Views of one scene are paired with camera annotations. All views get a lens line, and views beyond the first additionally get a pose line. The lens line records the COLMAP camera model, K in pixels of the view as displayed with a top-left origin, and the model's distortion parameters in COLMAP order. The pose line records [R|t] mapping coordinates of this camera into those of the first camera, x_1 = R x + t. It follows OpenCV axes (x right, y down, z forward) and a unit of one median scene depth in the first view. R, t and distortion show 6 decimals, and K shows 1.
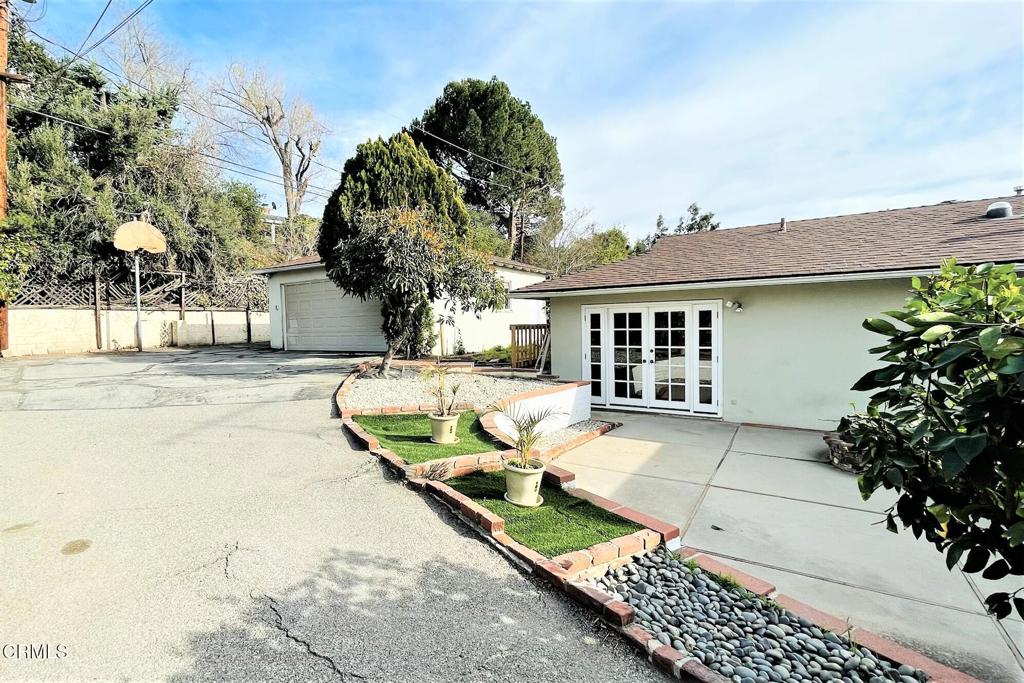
lens RADIAL K [[486.3, 0, 514.7], [0, 486.3, 338.4], [0, 0, 1]] dist [0.003064, 0.001668]
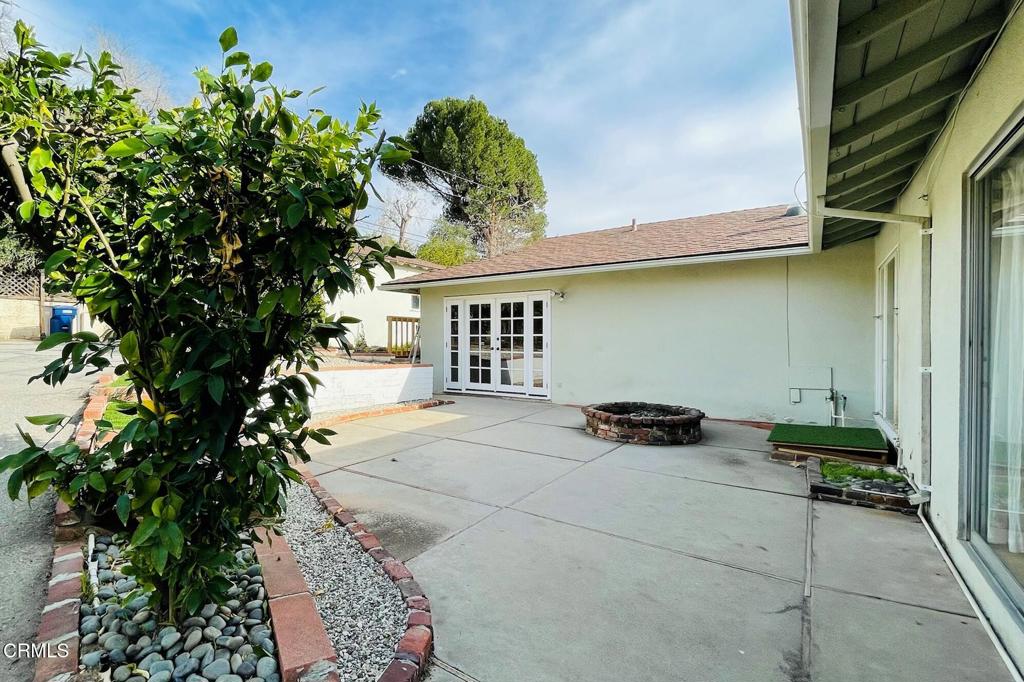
lens RADIAL K [[486.3, 0, 505.5], [0, 486.3, 340.7], [0, 0, 1]] dist [0.003064, 0.001668]
pose [[0.999074, 0.020664, -0.037733, 0.217481], [-0.021864, 0.999259, -0.031667, 0.040706], [0.037050, 0.032462, 0.998786, -0.048775]]
